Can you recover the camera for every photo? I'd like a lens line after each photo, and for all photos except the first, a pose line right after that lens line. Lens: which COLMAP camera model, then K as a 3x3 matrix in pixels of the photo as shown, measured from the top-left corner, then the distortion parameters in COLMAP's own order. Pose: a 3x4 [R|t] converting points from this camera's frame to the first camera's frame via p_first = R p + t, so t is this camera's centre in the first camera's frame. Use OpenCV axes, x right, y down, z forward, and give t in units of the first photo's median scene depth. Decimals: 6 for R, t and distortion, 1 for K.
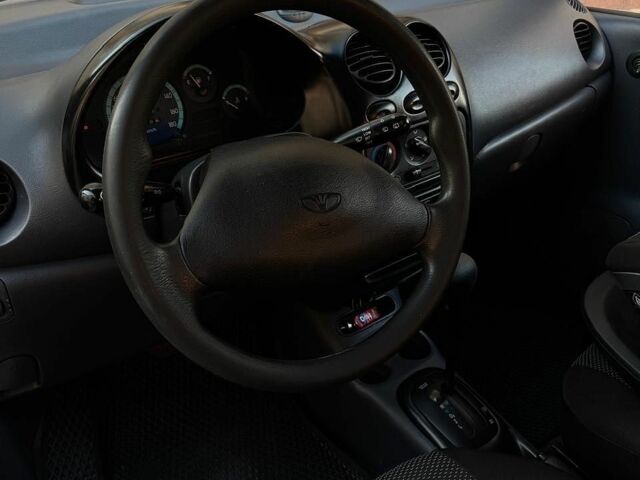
lens RADIAL K [[581.2, 0, 338.5], [0, 581.2, 241.4], [0, 0, 1]] dist [0.073352, -0.174879]
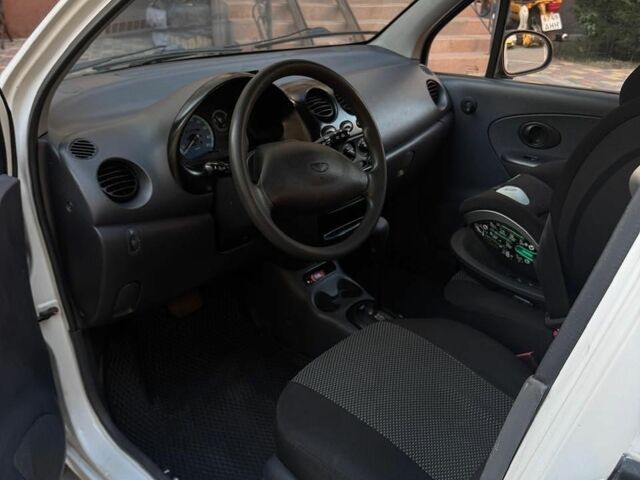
lens RADIAL K [[581.2, 0, 338.5], [0, 581.2, 241.4], [0, 0, 1]] dist [0.073352, -0.174879]
pose [[0.976053, -0.082163, 0.201418, -0.251539], [0.103293, 0.989936, -0.096733, 0.250142], [-0.191443, 0.115221, 0.974717, -0.612601]]
